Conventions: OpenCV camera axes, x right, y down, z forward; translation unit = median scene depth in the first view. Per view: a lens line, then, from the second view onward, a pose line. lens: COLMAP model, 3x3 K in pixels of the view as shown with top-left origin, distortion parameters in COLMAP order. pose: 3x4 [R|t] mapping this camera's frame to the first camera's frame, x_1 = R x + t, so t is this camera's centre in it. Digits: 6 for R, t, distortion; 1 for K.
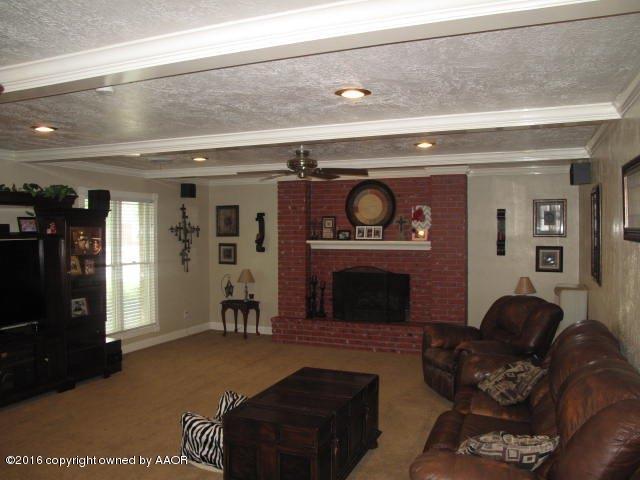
lens RADIAL K [[537.8, 0, 317.7], [0, 537.8, 234.4], [0, 0, 1]] dist [-0.141726, 0.105490]
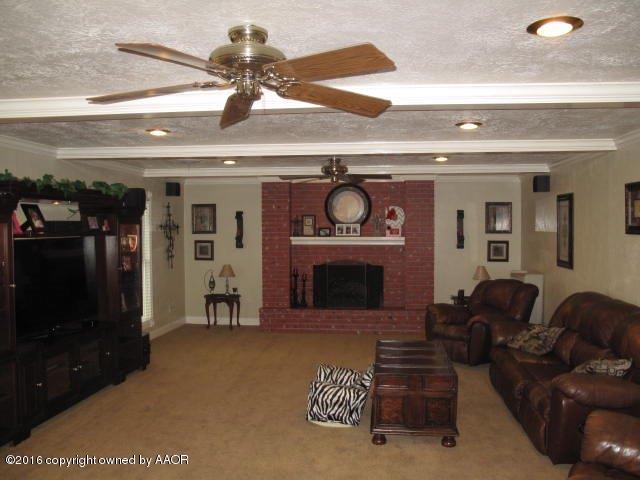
lens RADIAL K [[537.8, 0, 325.7], [0, 537.8, 243.7], [0, 0, 1]] dist [-0.141726, 0.105490]
pose [[0.960482, -0.007575, 0.278237, -0.280057], [0.001854, 0.999782, 0.020818, 0.002562], [-0.278334, -0.019480, 0.960287, -0.077888]]
